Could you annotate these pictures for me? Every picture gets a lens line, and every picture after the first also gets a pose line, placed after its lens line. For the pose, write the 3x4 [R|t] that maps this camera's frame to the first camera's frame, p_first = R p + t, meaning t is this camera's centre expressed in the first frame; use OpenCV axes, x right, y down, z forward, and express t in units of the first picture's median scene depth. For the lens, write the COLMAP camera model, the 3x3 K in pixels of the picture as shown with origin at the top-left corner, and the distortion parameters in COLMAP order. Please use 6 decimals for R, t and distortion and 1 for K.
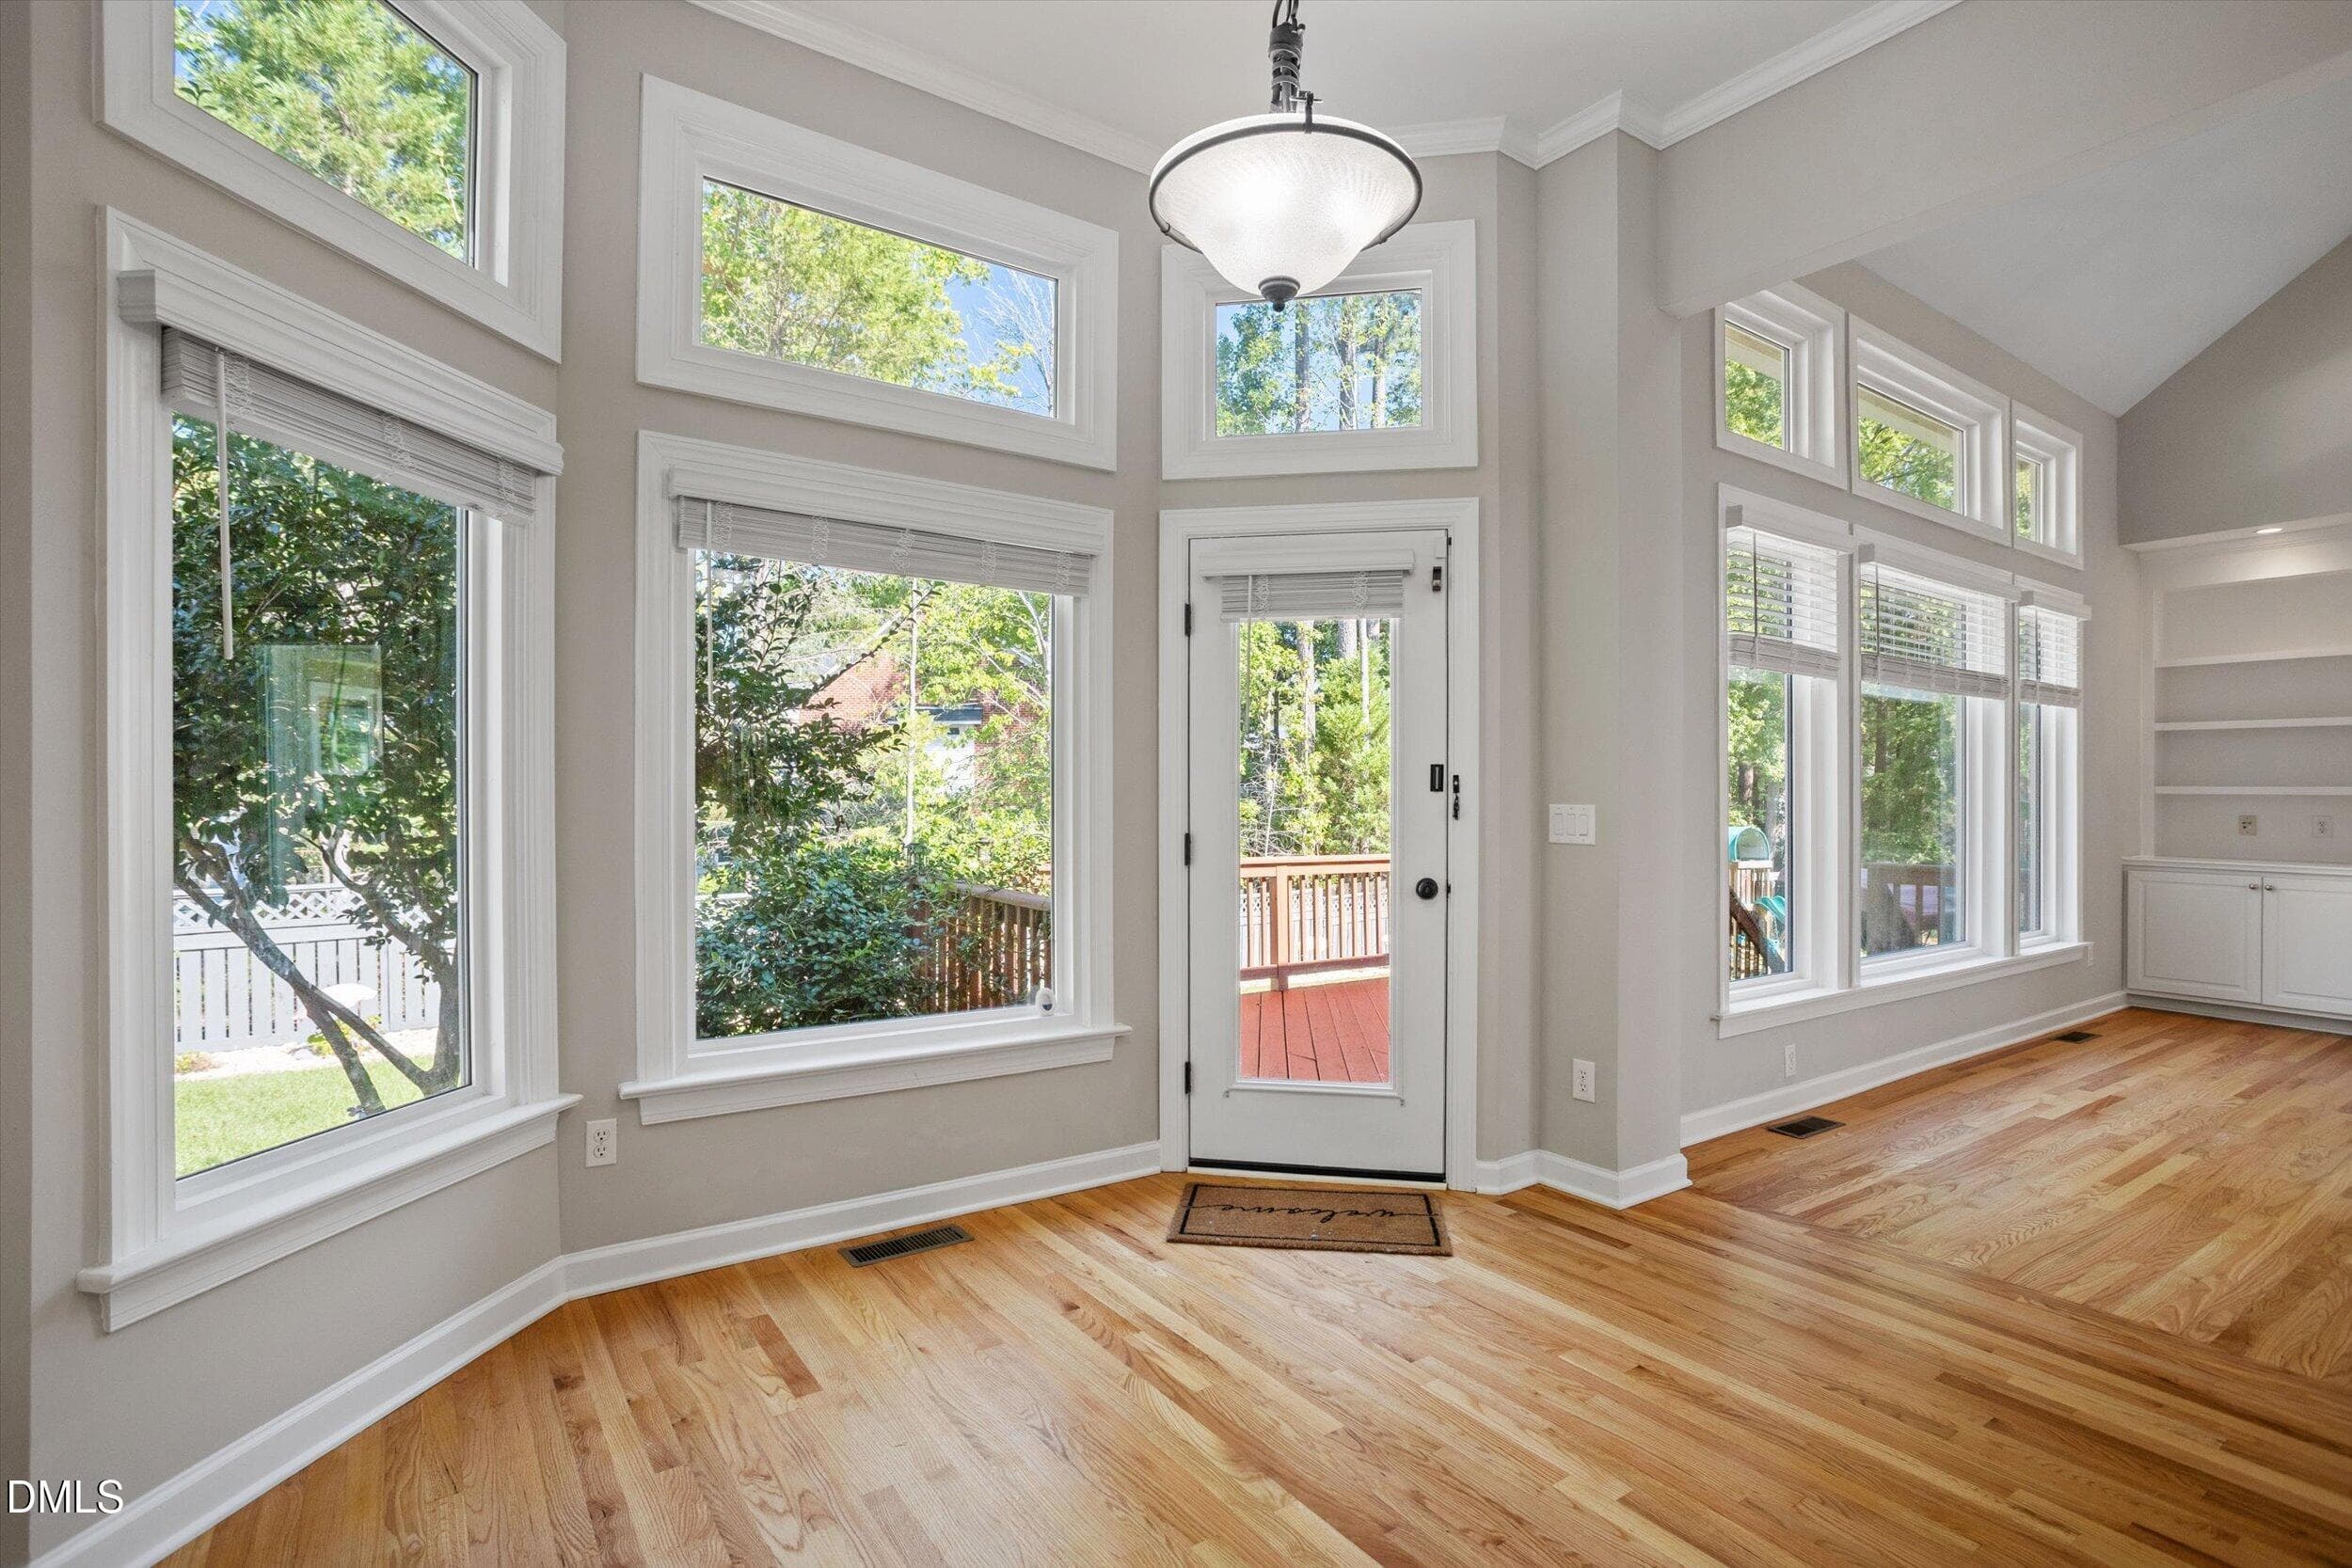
lens RADIAL K [[1133.7, 0, 1176.0], [0, 1133.7, 784.0], [0, 0, 1]] dist [-0.053665, 0.031637]
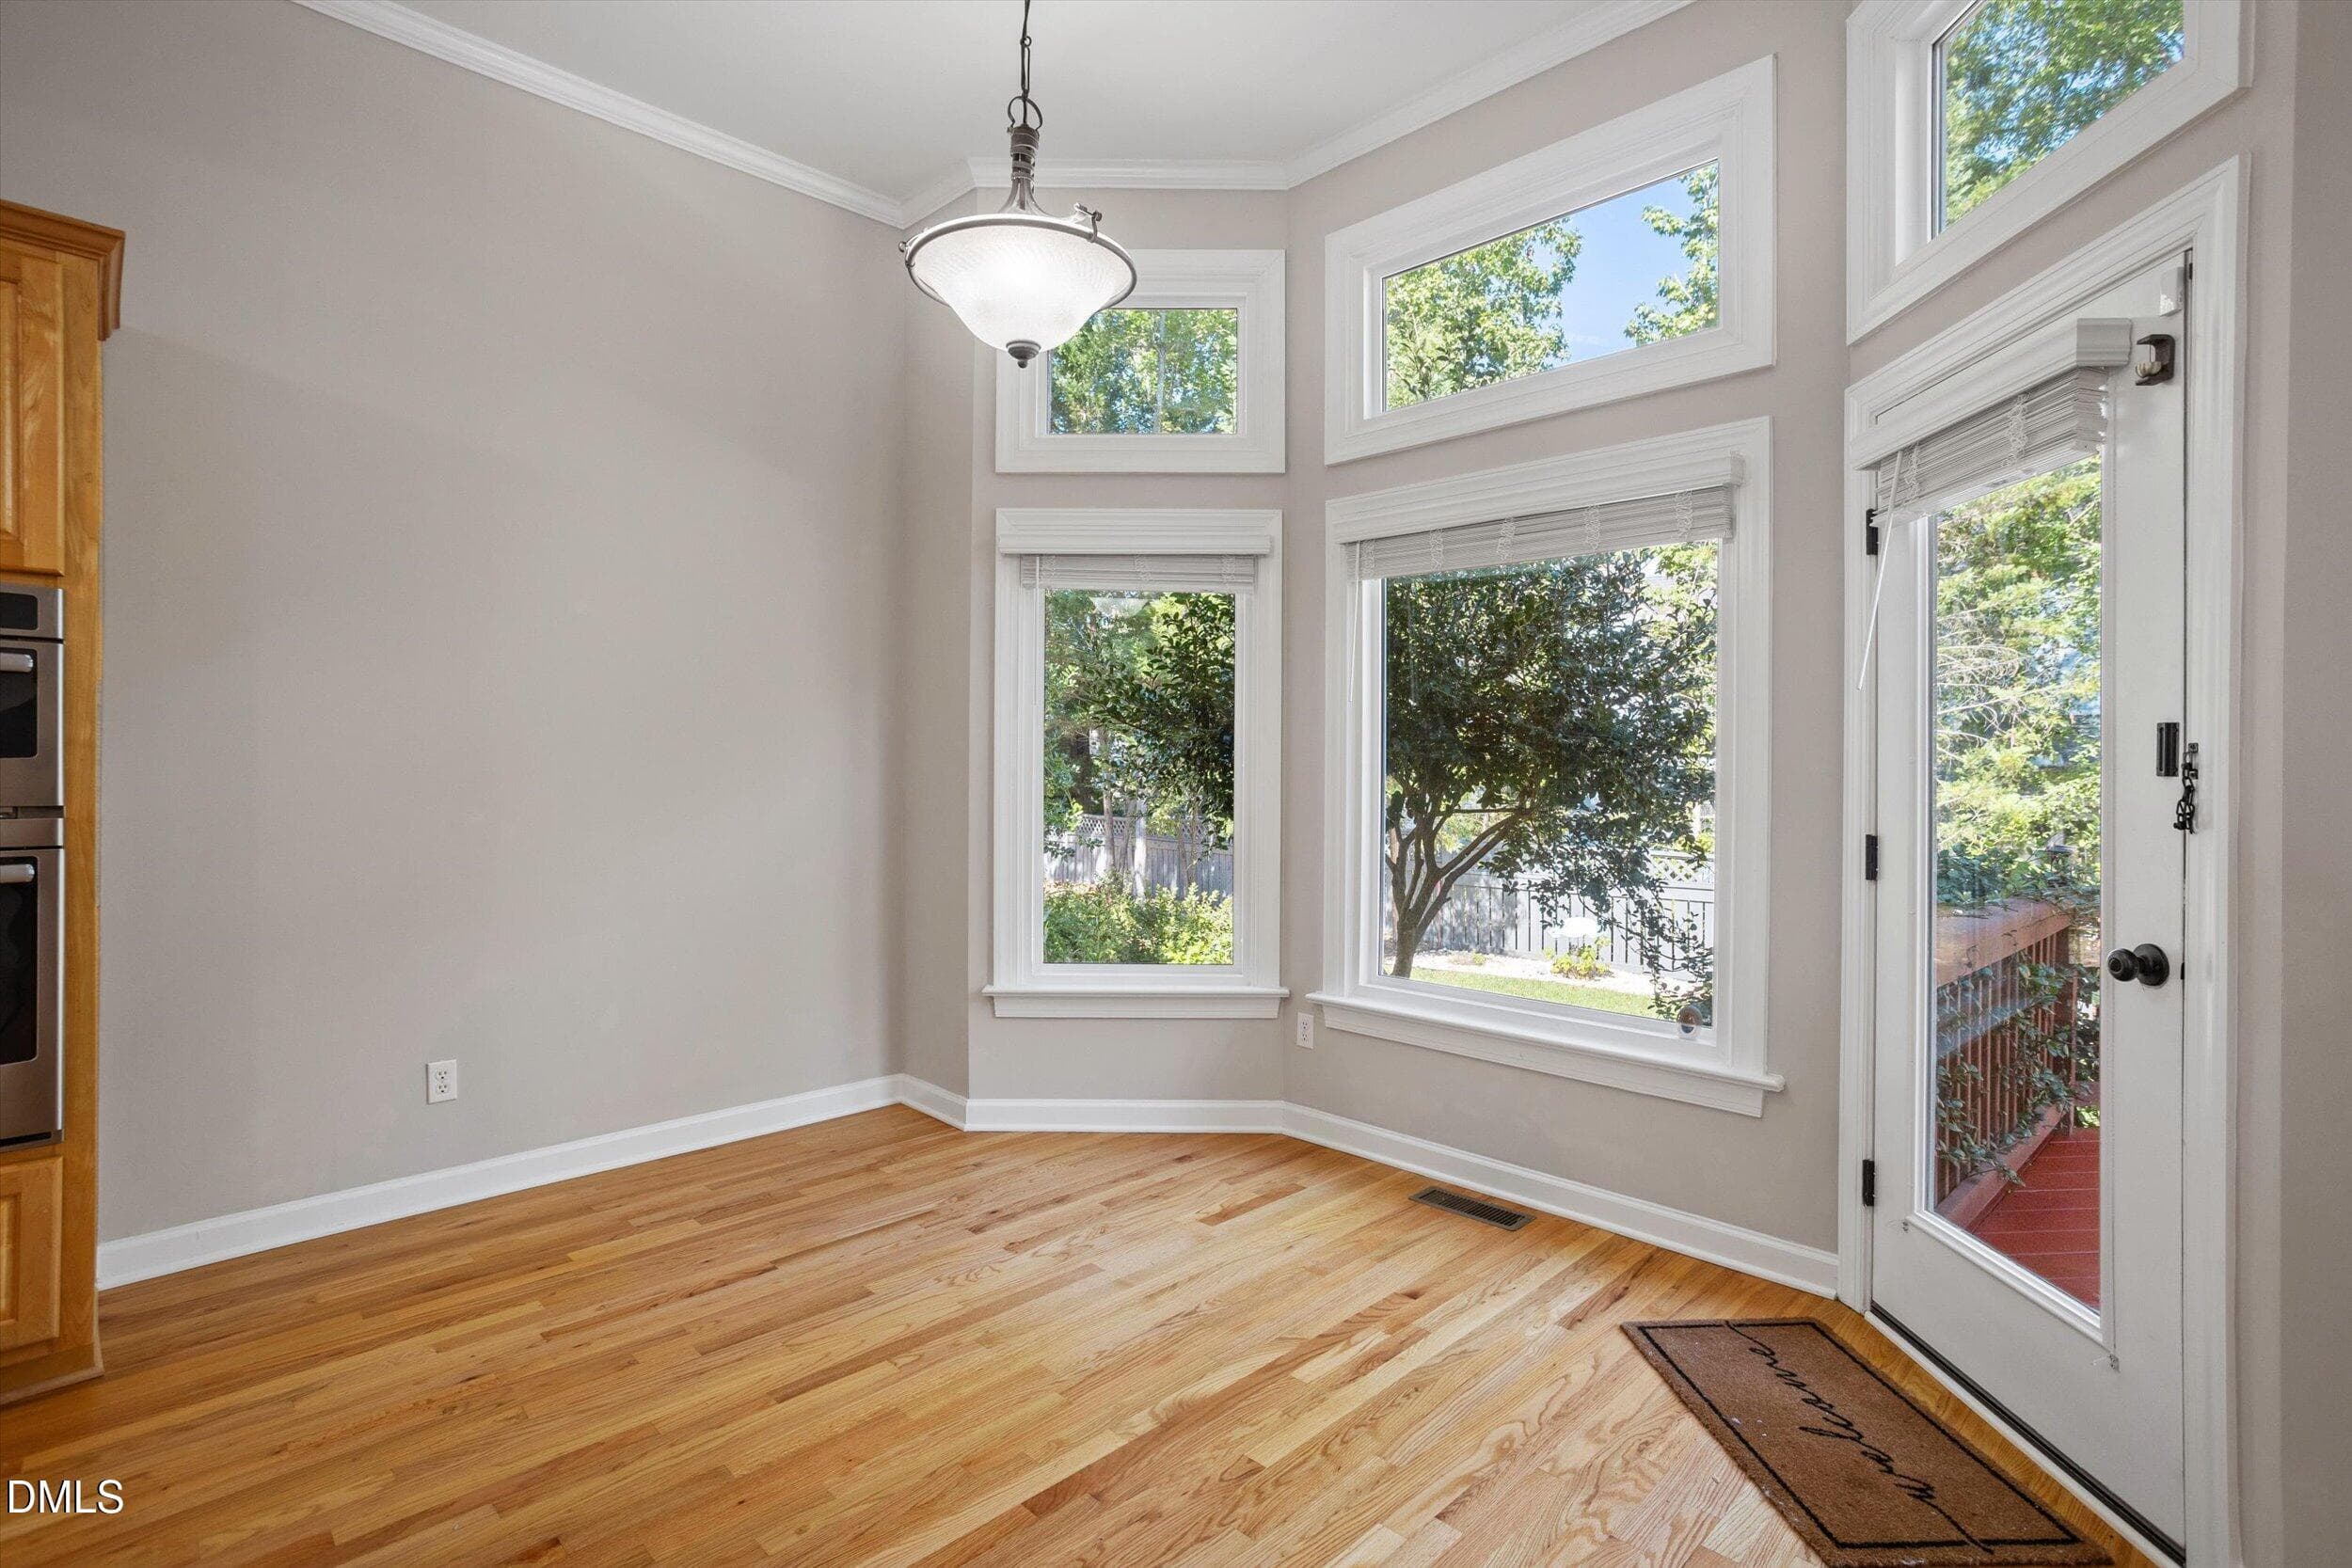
lens RADIAL K [[1135.7, 0, 1183.6], [0, 1135.7, 758.2], [0, 0, 1]] dist [-0.051470, 0.032614]
pose [[0.170944, -0.011975, -0.985208, 0.788384], [0.001577, 0.999928, -0.011880, 0.004357], [0.985280, 0.000477, 0.170950, 0.584262]]
